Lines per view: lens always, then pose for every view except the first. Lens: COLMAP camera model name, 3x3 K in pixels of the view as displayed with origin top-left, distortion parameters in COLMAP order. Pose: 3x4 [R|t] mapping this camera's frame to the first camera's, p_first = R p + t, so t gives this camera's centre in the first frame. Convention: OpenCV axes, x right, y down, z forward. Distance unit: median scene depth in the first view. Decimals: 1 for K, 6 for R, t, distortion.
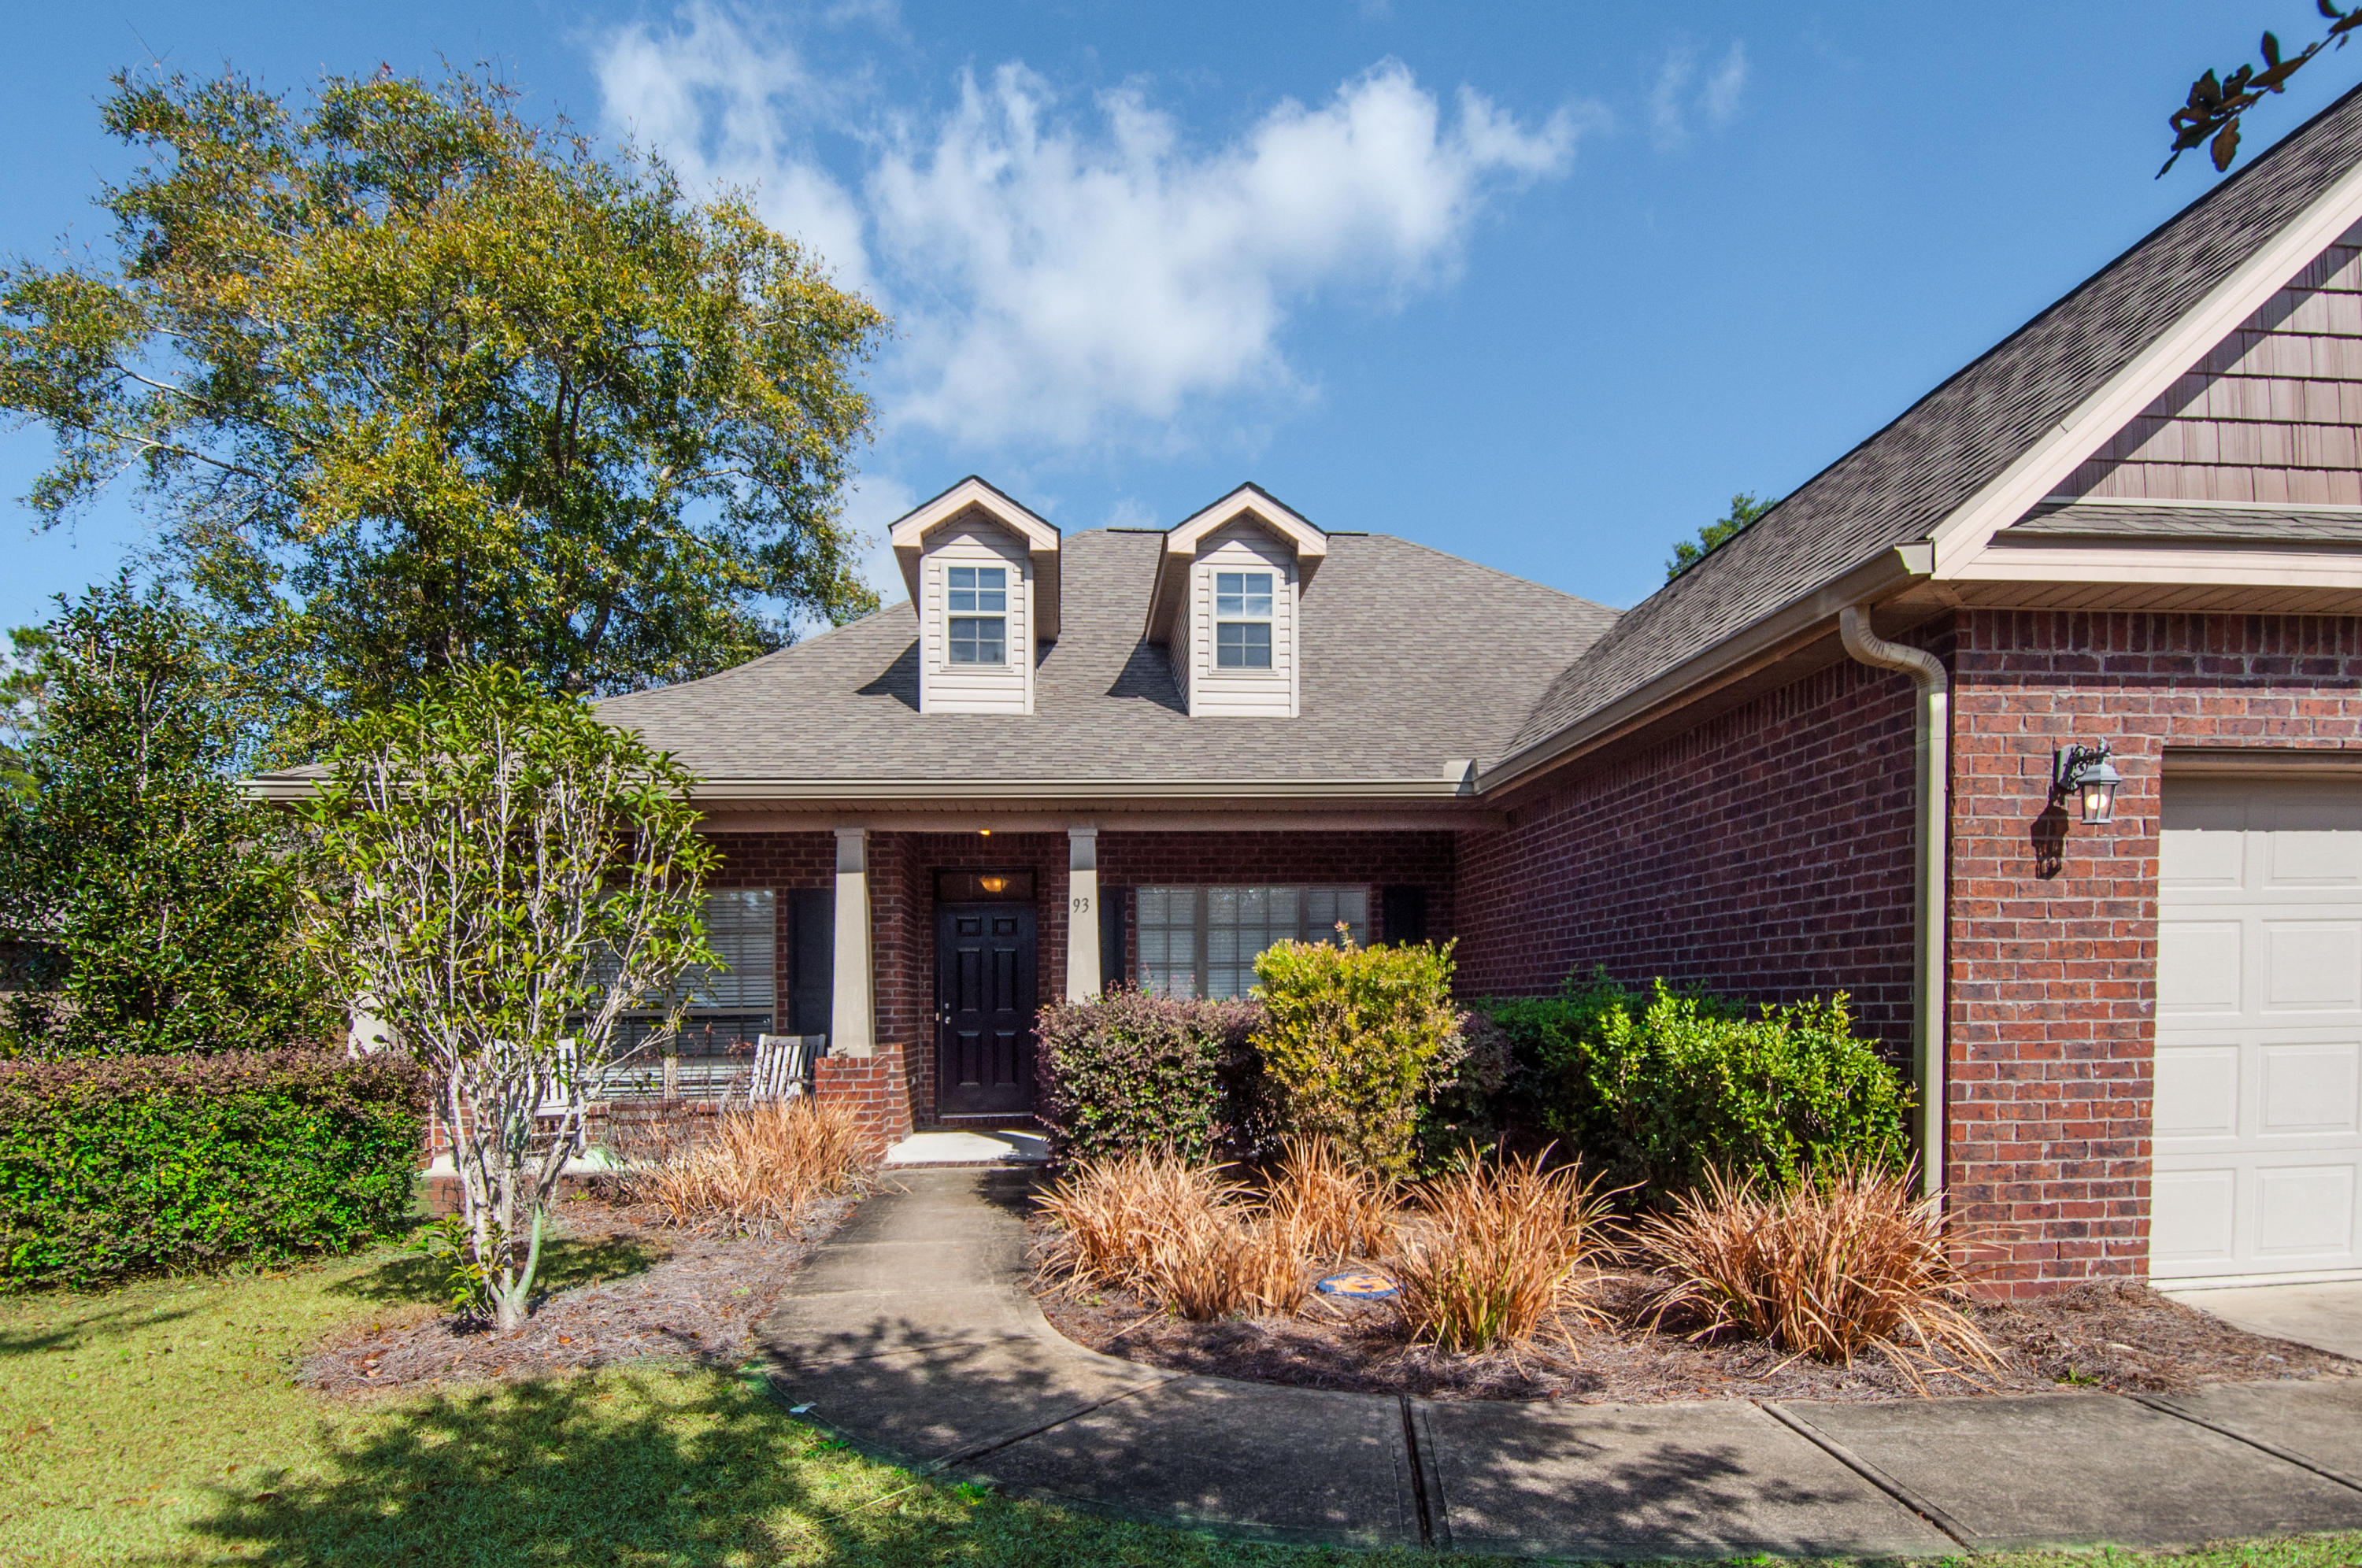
lens RADIAL K [[1261.4, 0, 1184.7], [0, 1261.4, 765.3], [0, 0, 1]] dist [0.052461, -0.057595]
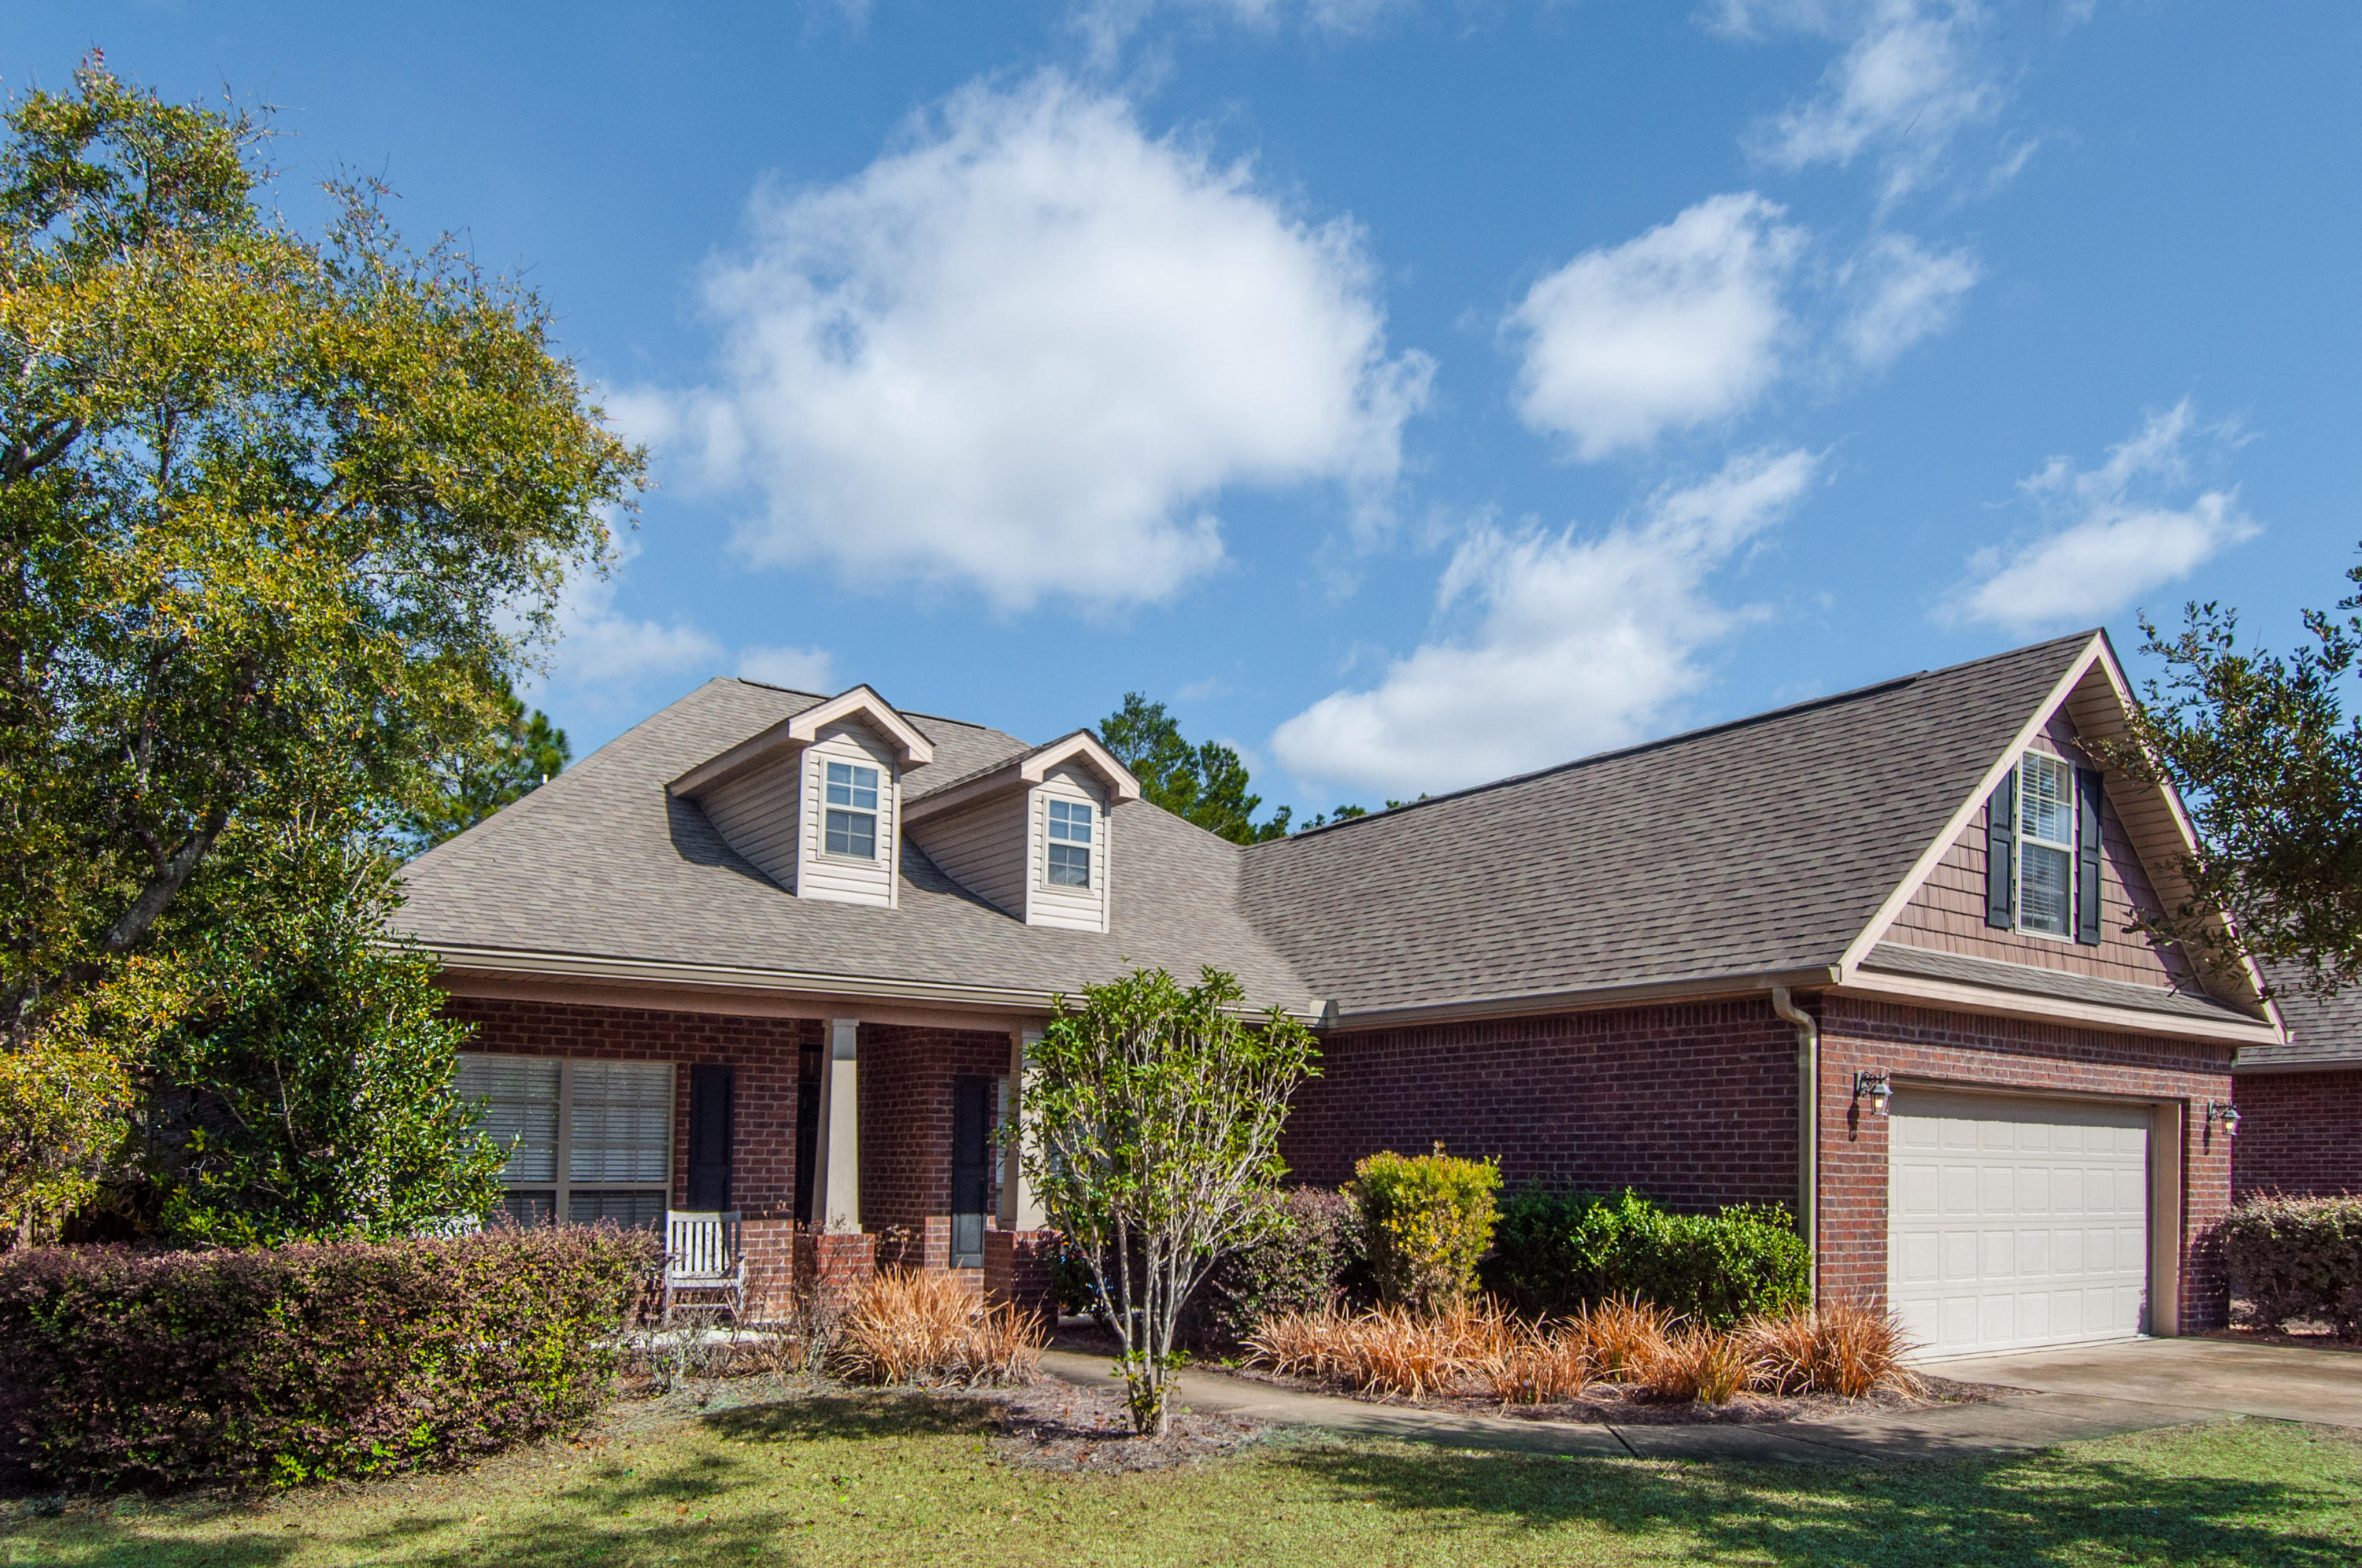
lens RADIAL K [[1261.4, 0, 1184.7], [0, 1261.4, 765.3], [0, 0, 1]] dist [0.052461, -0.057595]
pose [[0.888295, 0.156759, 0.431693, -0.928948], [-0.103770, 0.984145, -0.143840, -0.071977], [-0.447397, 0.082976, 0.890478, -0.244993]]
